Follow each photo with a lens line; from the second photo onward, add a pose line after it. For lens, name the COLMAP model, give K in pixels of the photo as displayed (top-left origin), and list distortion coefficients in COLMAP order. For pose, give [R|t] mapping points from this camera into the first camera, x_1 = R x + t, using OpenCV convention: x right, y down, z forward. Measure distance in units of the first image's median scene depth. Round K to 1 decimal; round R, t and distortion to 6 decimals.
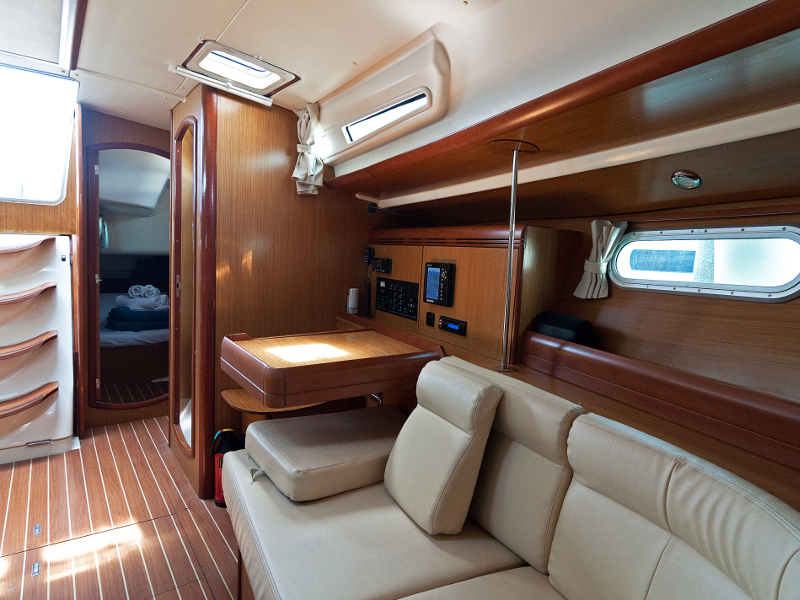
lens RADIAL K [[459.7, 0, 395.3], [0, 459.7, 284.6], [0, 0, 1]] dist [0.003873, -0.000094]
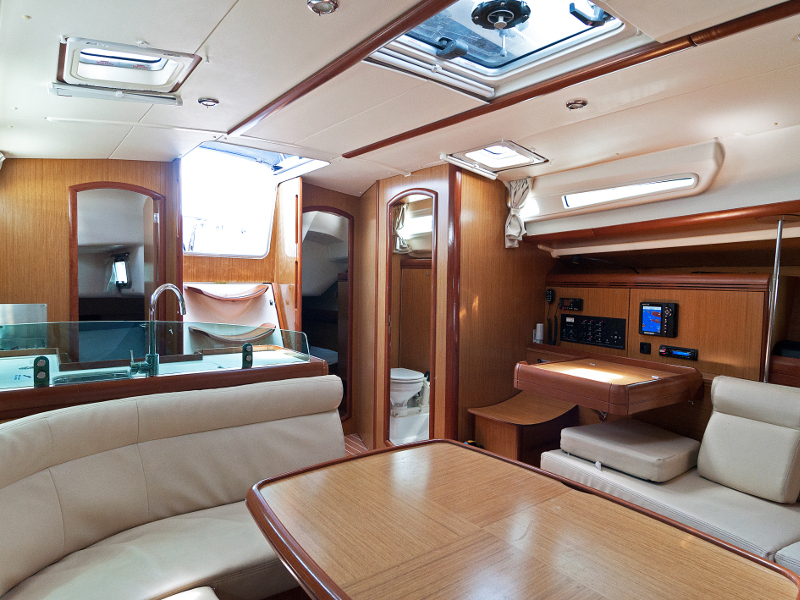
lens RADIAL K [[440.9, 0, 400.0], [0, 440.9, 300.0], [0, 0, 1]] dist [-0.001759, -0.000499]
pose [[0.999428, -0.021500, -0.026104, -0.515614], [0.020504, 0.999074, -0.037829, -0.020969], [0.026894, 0.037272, 0.998943, -0.195999]]
